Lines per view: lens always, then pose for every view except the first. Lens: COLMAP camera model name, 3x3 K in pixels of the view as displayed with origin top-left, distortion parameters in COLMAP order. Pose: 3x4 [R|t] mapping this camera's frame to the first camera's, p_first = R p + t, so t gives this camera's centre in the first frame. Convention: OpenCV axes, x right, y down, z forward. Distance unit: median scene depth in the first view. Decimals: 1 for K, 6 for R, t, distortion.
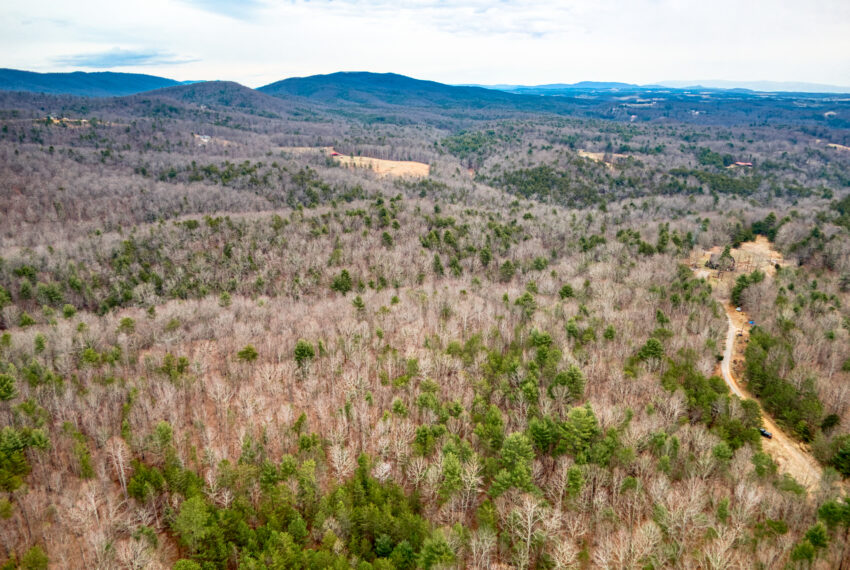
lens RADIAL K [[600.3, 0, 428.3], [0, 600.3, 289.7], [0, 0, 1]] dist [0.004716, -0.062543]
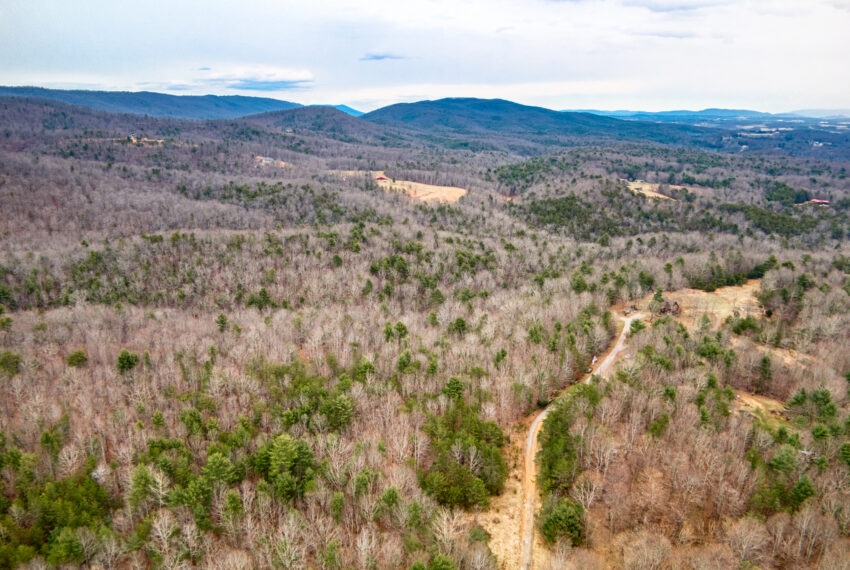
lens RADIAL K [[600.3, 0, 425.3], [0, 600.3, 285.4], [0, 0, 1]] dist [0.004716, -0.062543]
pose [[0.980227, 0.061294, -0.188143, 0.181598], [-0.069641, 0.996845, -0.038073, -0.009987], [0.185216, 0.050422, 0.981403, 0.010106]]
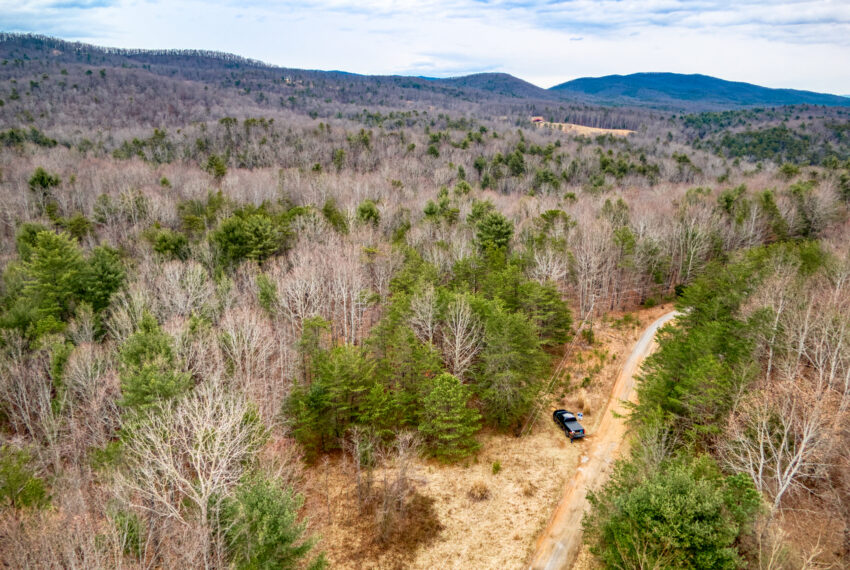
lens RADIAL K [[600.3, 0, 421.3], [0, 600.3, 281.7], [0, 0, 1]] dist [0.004716, -0.062543]
pose [[0.876982, 0.139896, -0.459707, 0.199721], [-0.154662, 0.987952, 0.005601, 0.052872], [0.454952, 0.066187, 0.888053, 0.201705]]
